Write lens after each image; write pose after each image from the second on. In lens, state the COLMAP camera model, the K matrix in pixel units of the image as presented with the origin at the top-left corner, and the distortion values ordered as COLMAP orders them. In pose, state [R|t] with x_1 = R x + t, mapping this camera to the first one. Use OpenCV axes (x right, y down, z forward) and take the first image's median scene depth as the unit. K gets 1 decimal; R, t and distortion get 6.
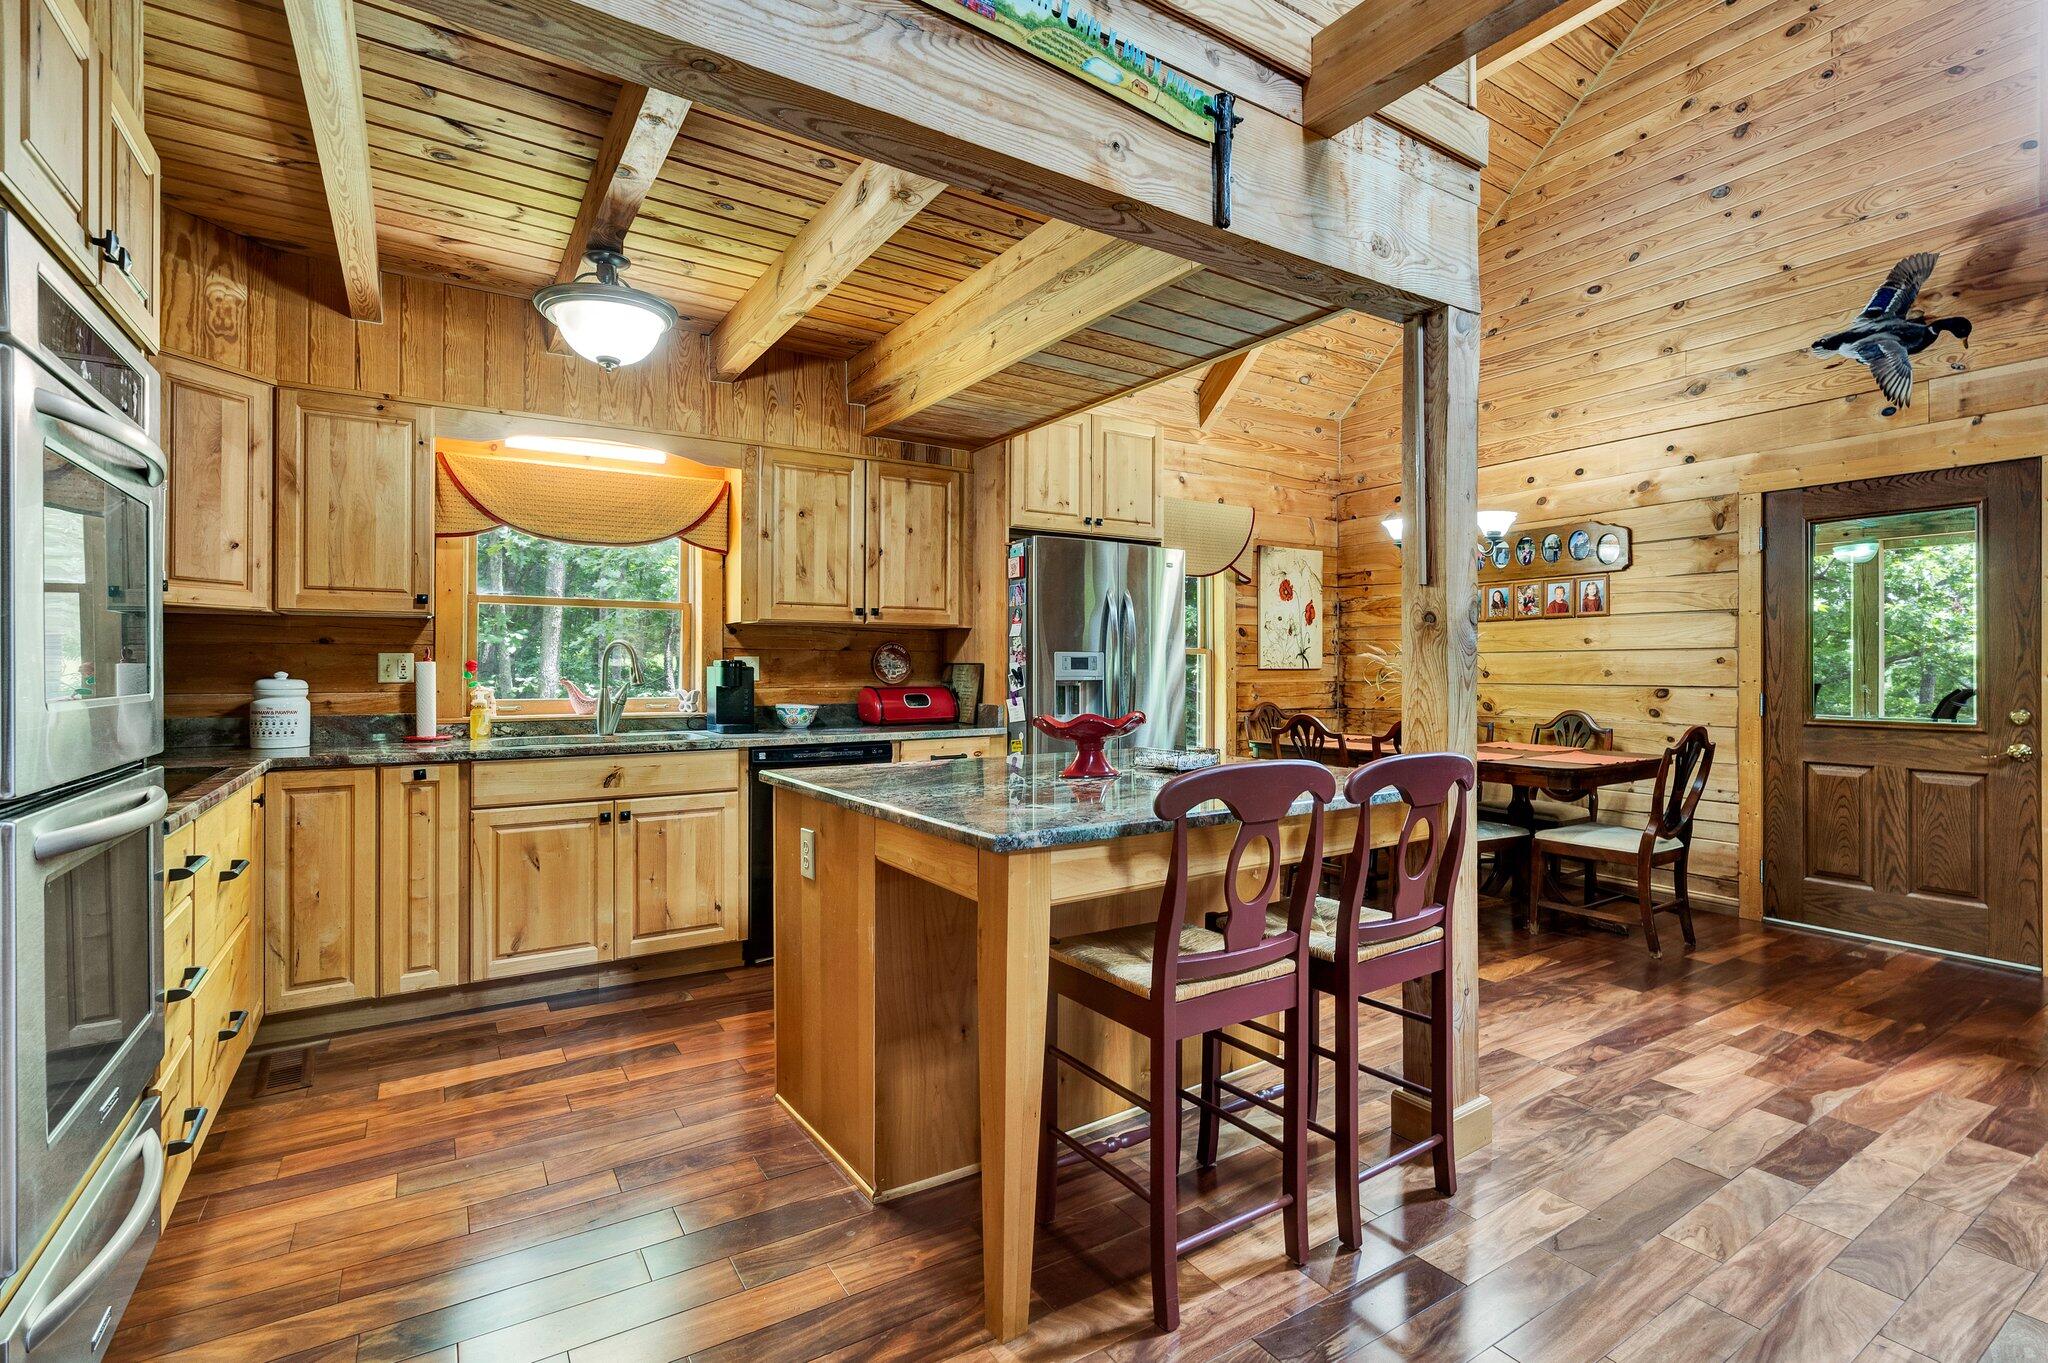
lens RADIAL K [[934.0, 0, 1023.6], [0, 934.0, 662.5], [0, 0, 1]] dist [-0.008364, 0.004239]
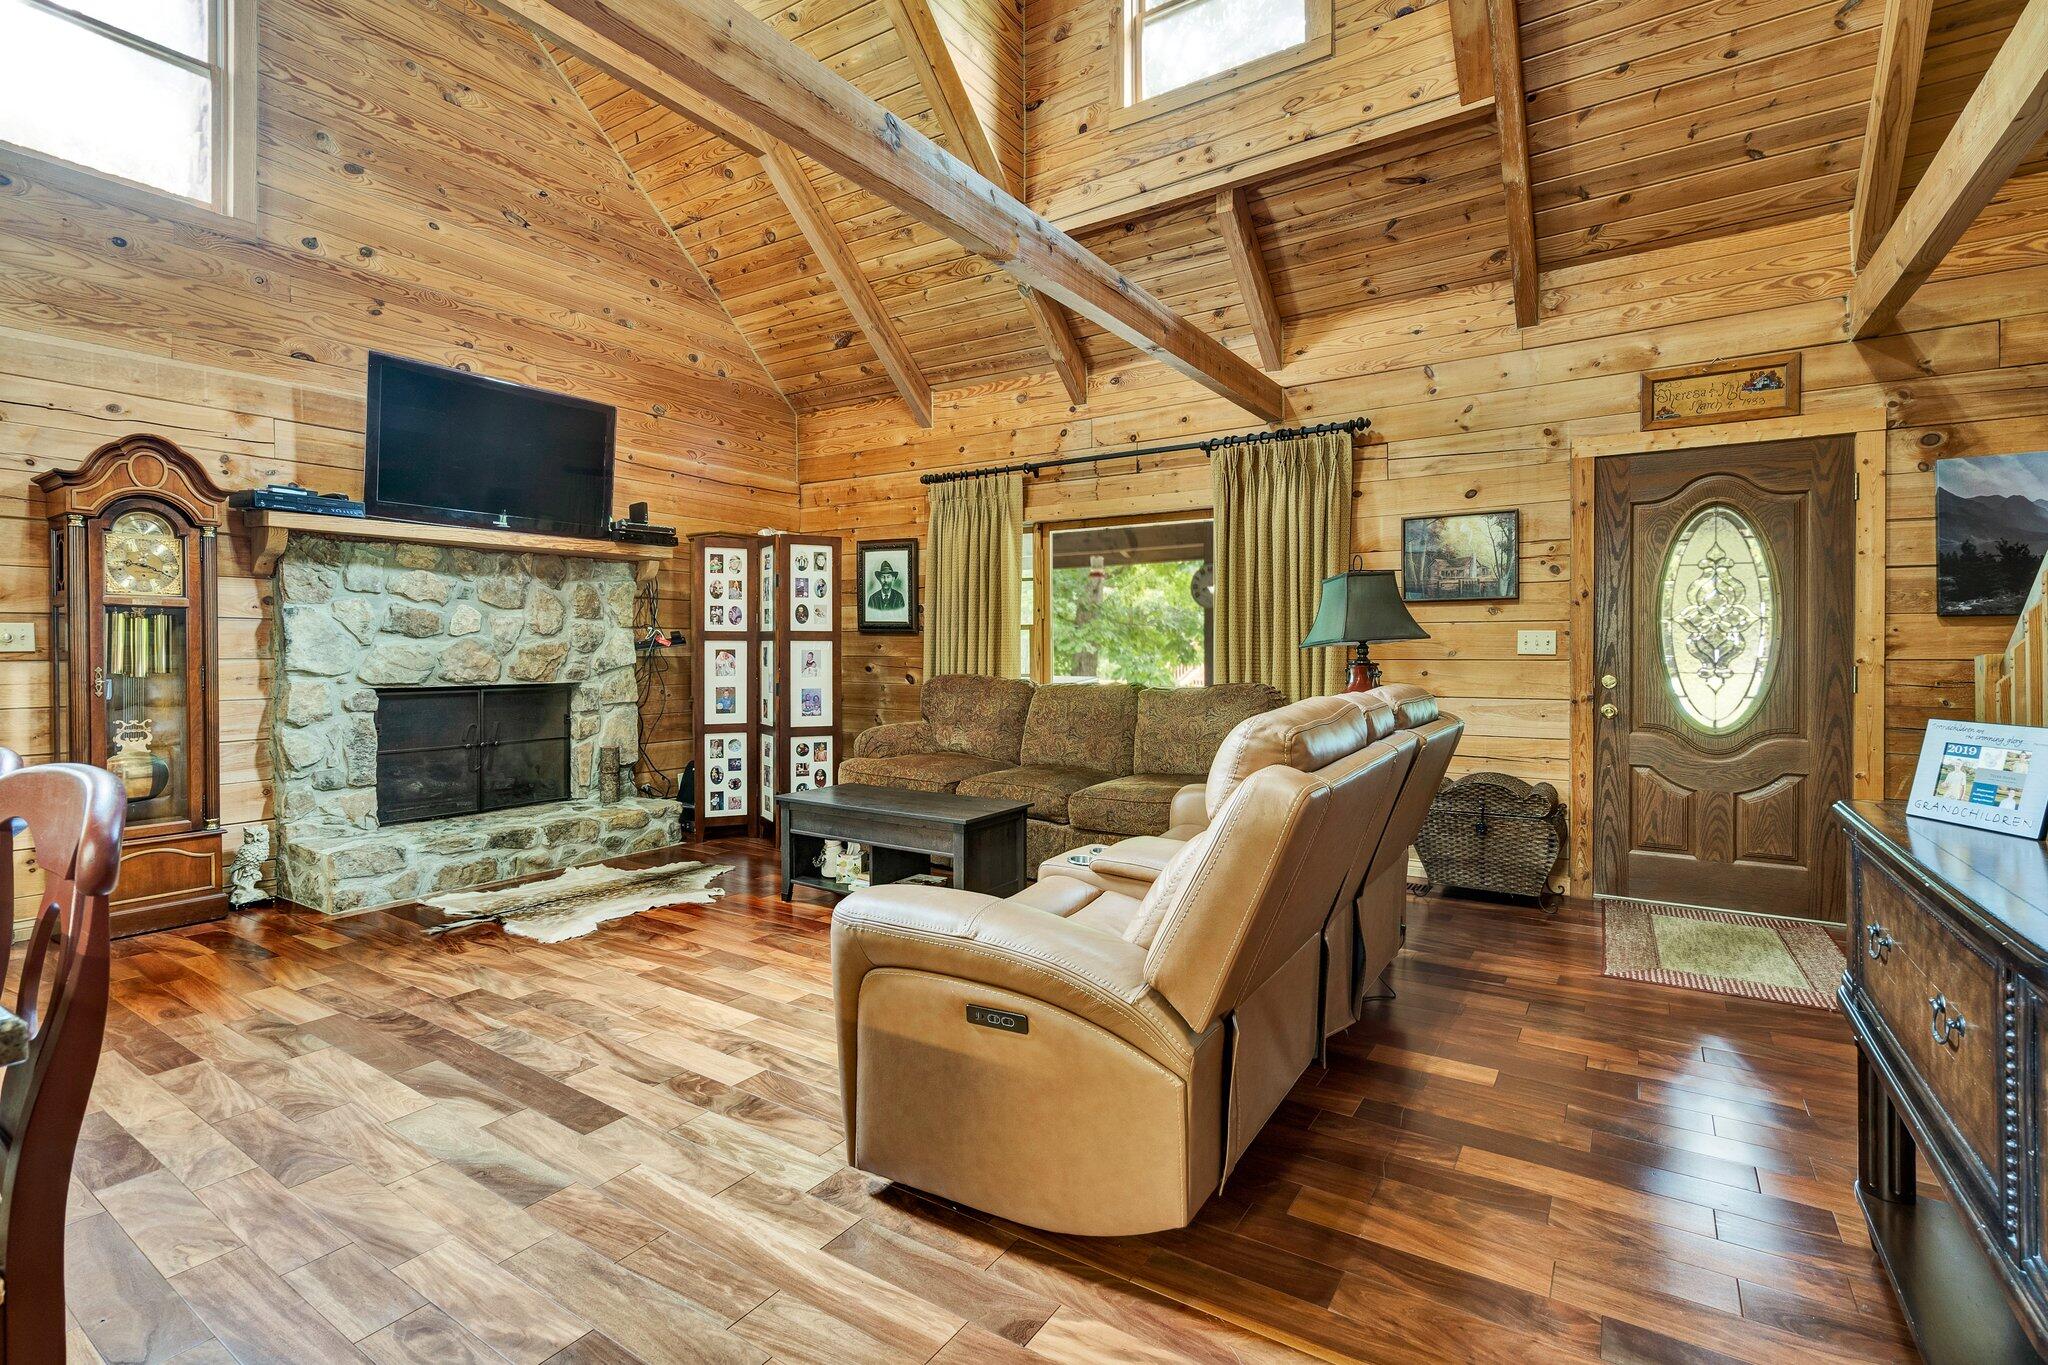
lens RADIAL K [[934.0, 0, 1026.4], [0, 934.0, 662.3], [0, 0, 1]] dist [-0.008364, 0.004239]
pose [[-0.408581, -0.012282, 0.912639, -0.218050], [-0.005159, 0.999925, 0.011148, 0.014720], [-0.912707, -0.000153, -0.408614, 0.322144]]
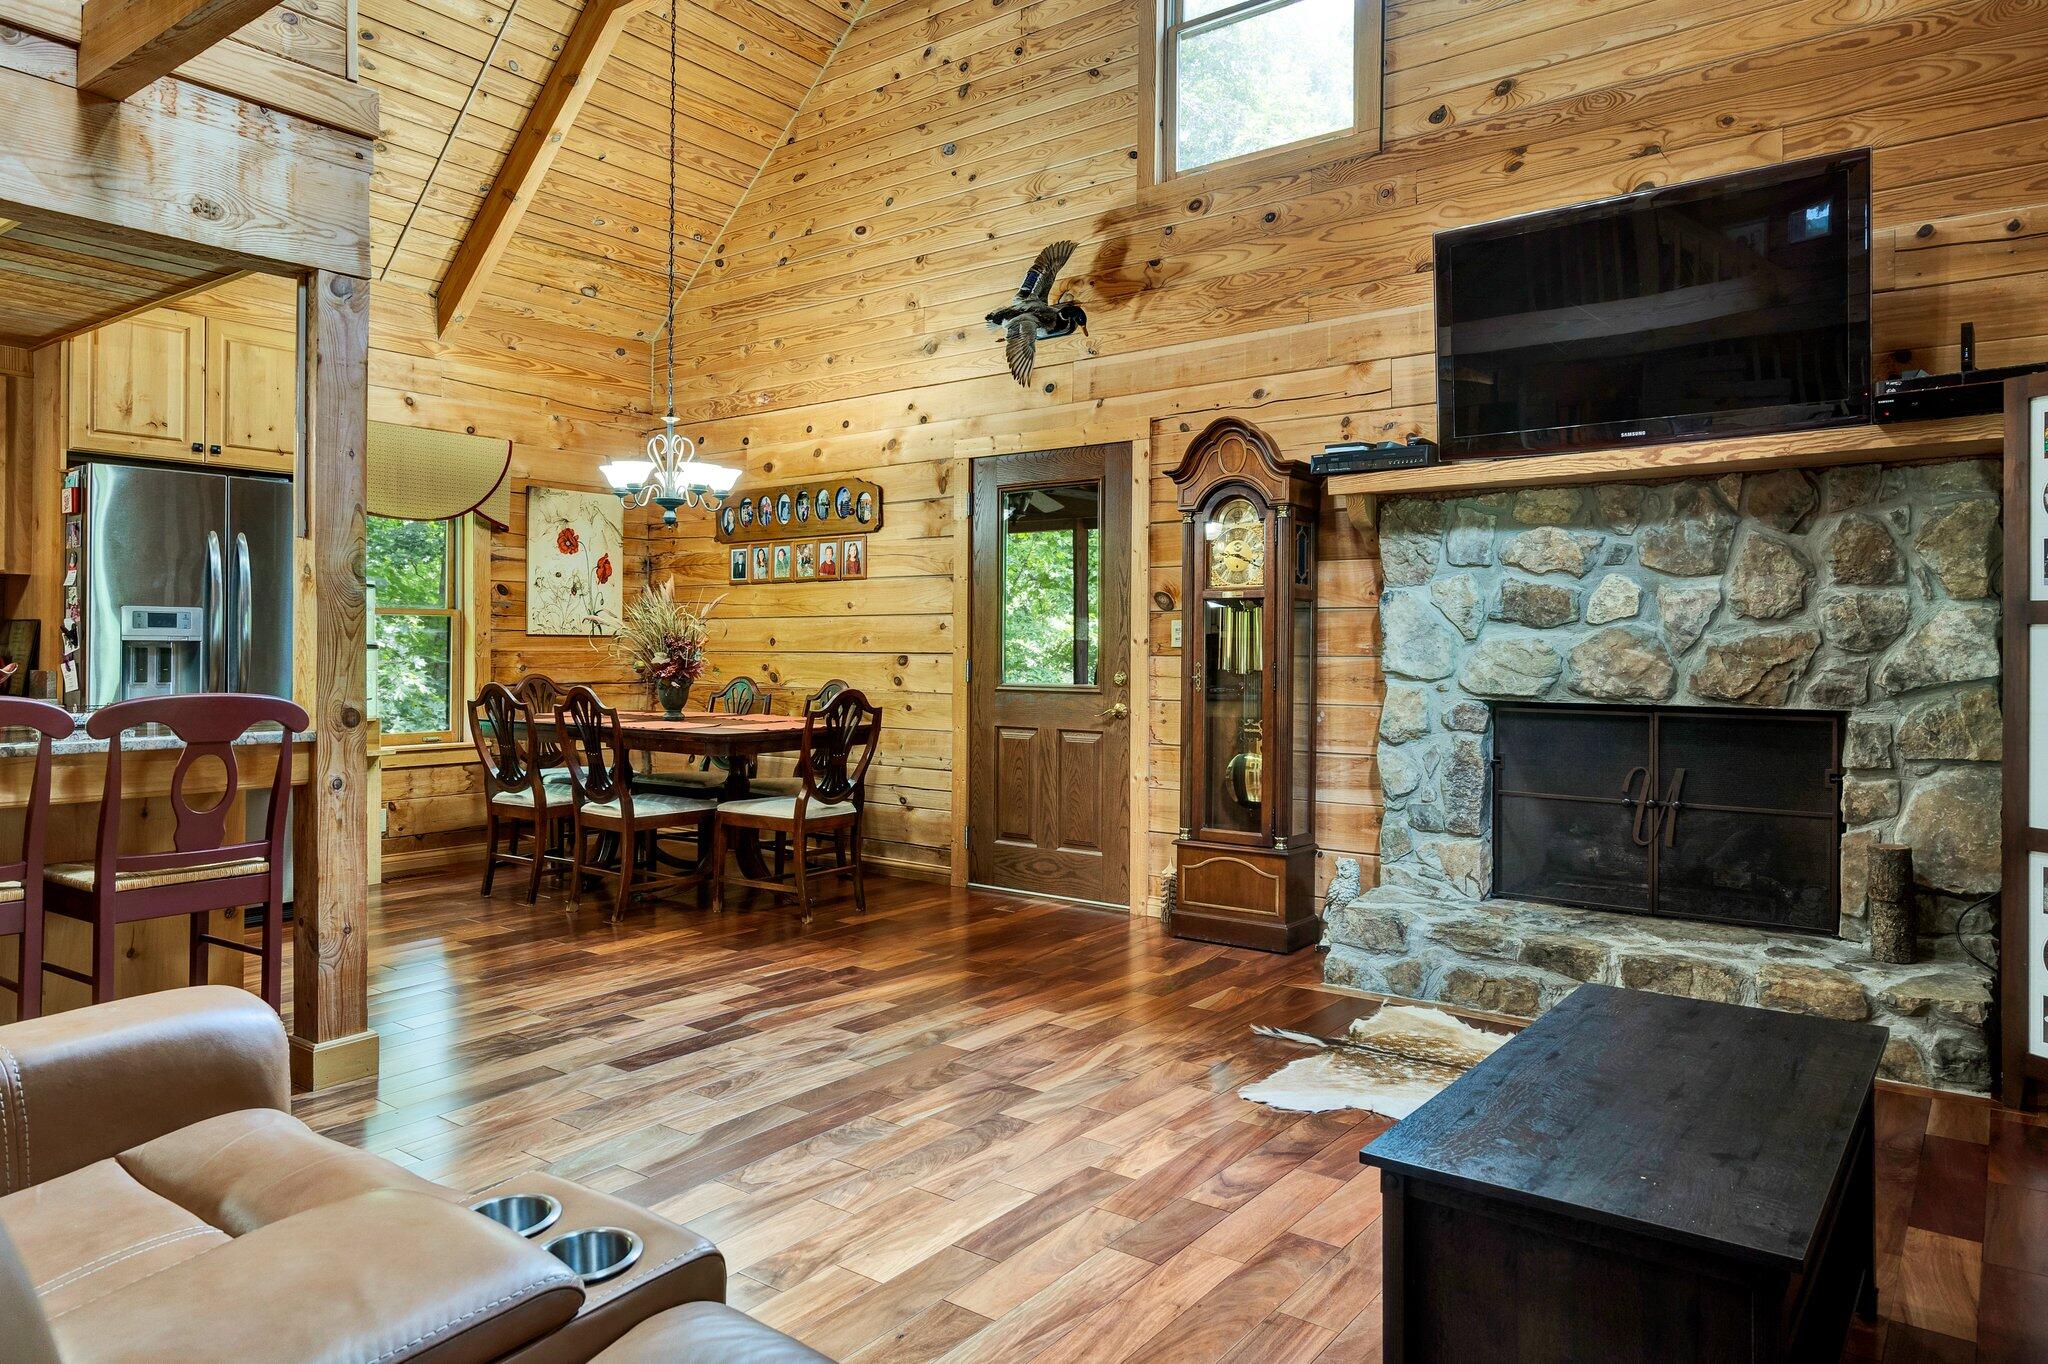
lens RADIAL K [[1306.1, 0, 1016.7], [0, 1306.1, 644.6], [0, 0, 1]] dist [0.010433, -0.000333]
pose [[0.939417, 0.006153, 0.342721, 0.410444], [-0.007391, 0.999970, 0.002308, 0.015596], [-0.342696, -0.004701, 0.939435, -0.382546]]
